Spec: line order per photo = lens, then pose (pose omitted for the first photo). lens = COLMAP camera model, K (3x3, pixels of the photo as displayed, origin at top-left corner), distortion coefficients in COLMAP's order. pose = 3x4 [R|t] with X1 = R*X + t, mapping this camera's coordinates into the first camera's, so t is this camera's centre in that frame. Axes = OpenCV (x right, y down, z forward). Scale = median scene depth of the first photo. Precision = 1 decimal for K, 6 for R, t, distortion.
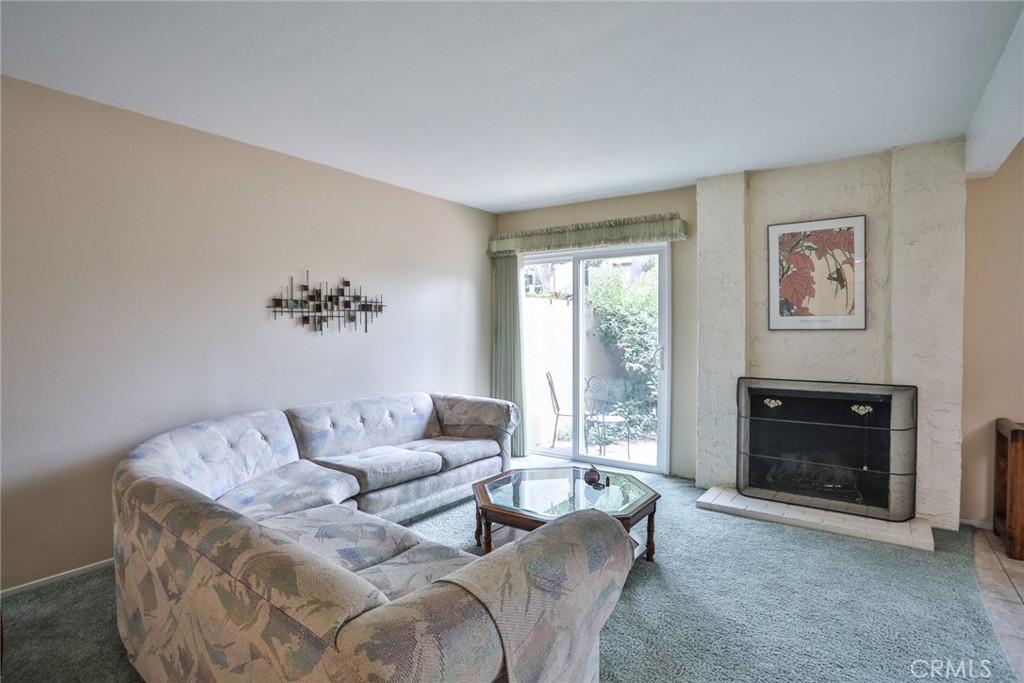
lens RADIAL K [[526.9, 0, 512.2], [0, 526.9, 333.7], [0, 0, 1]] dist [-0.058122, 0.018464]
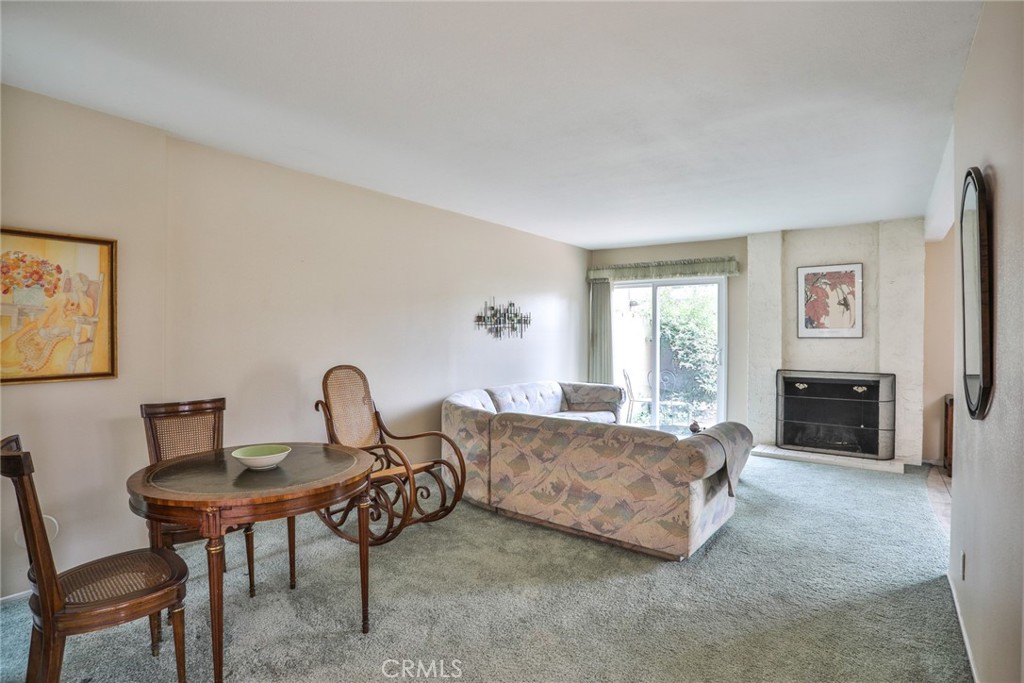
lens RADIAL K [[526.9, 0, 515.5], [0, 526.9, 334.3], [0, 0, 1]] dist [-0.058122, 0.018464]
pose [[0.999986, 0.003655, -0.003711, -0.307189], [-0.003686, 0.999958, -0.008408, -0.001529], [0.003681, 0.008422, 0.999958, -0.484378]]
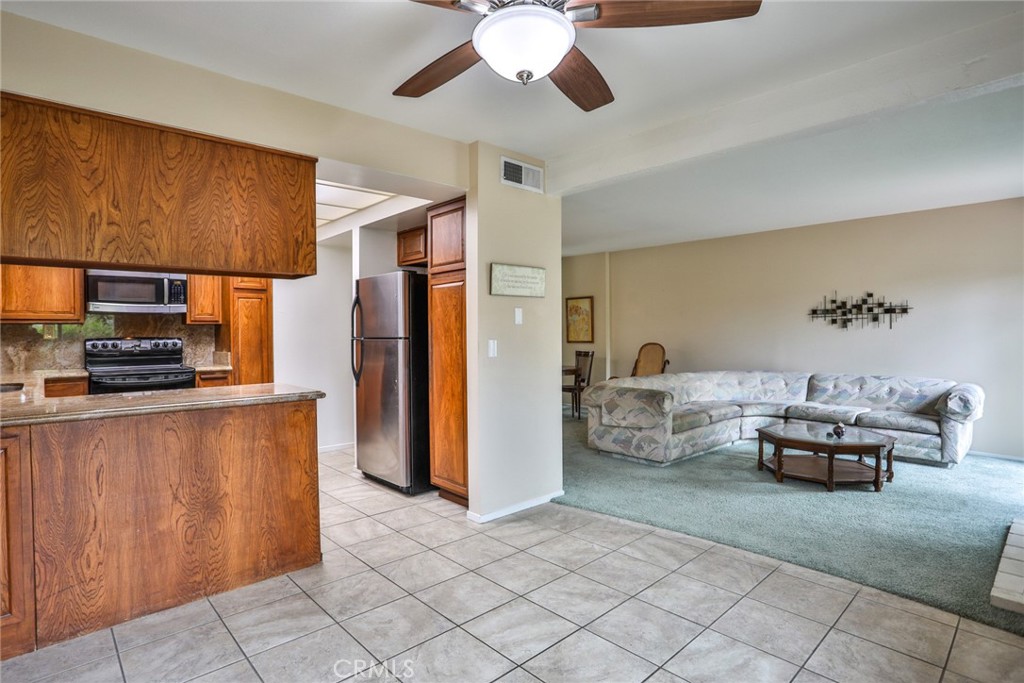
lens RADIAL K [[526.9, 0, 512.6], [0, 526.9, 338.7], [0, 0, 1]] dist [-0.058122, 0.018464]
pose [[-0.188645, 0.016553, -0.981906, 1.289089], [-0.000569, 0.999856, 0.016964, 0.000751], [0.982045, 0.003759, -0.188608, 0.306092]]
